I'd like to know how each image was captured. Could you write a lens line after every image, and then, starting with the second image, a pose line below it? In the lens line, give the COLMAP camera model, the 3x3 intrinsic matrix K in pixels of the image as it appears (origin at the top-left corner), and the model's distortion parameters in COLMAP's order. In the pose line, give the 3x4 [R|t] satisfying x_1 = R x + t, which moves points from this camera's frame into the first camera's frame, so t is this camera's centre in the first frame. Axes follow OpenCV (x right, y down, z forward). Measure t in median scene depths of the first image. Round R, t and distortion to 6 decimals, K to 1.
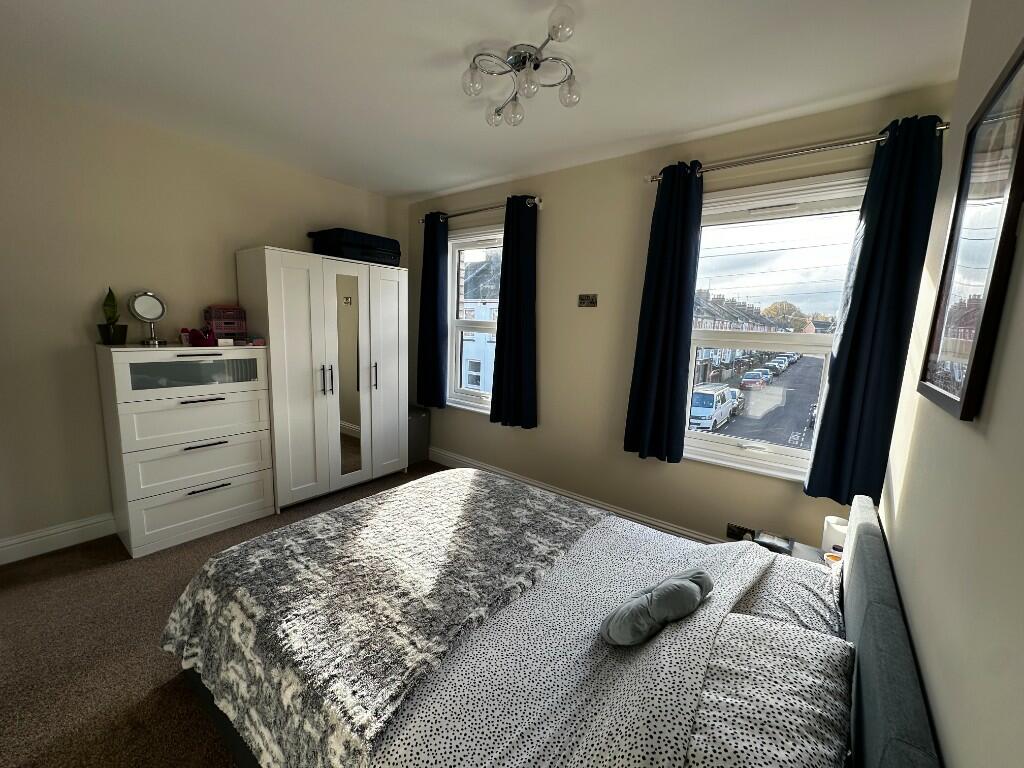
lens RADIAL K [[407.2, 0, 512.0], [0, 407.2, 384.0], [0, 0, 1]] dist [-0.000619, 0.000205]
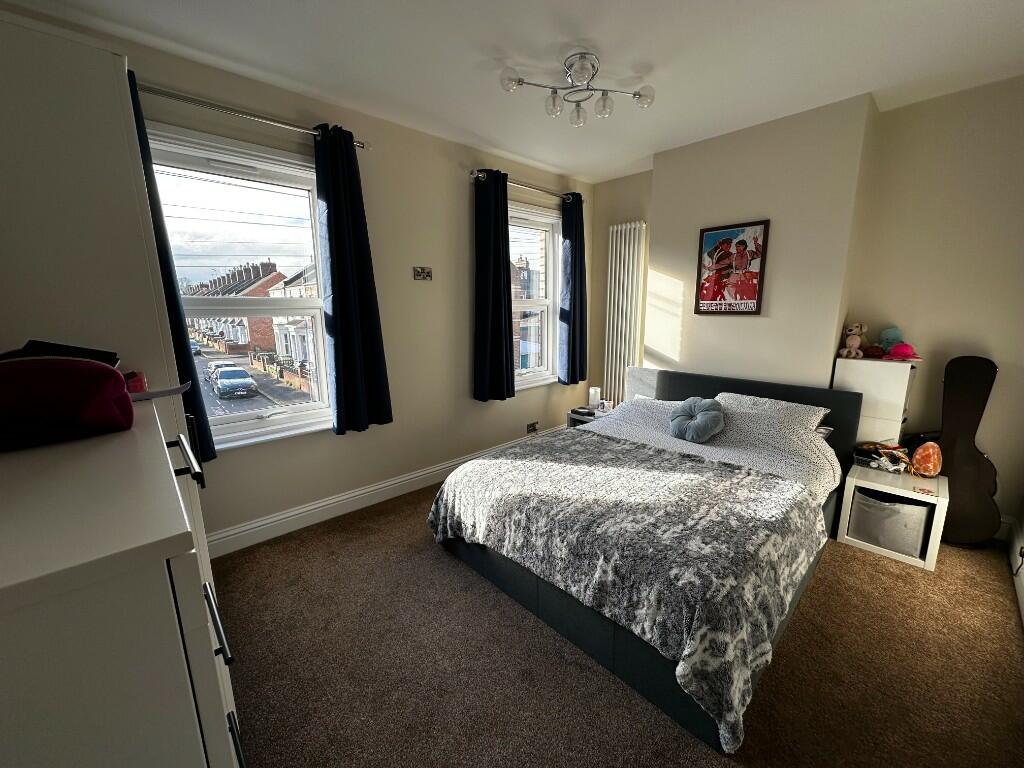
lens RADIAL K [[407.2, 0, 512.0], [0, 407.2, 384.0], [0, 0, 1]] dist [-0.000619, 0.000205]
pose [[0.166622, -0.228190, 0.959253, -1.172708], [0.163550, 0.965773, 0.201332, -0.160914], [-0.972362, 0.123339, 0.198239, 0.920806]]
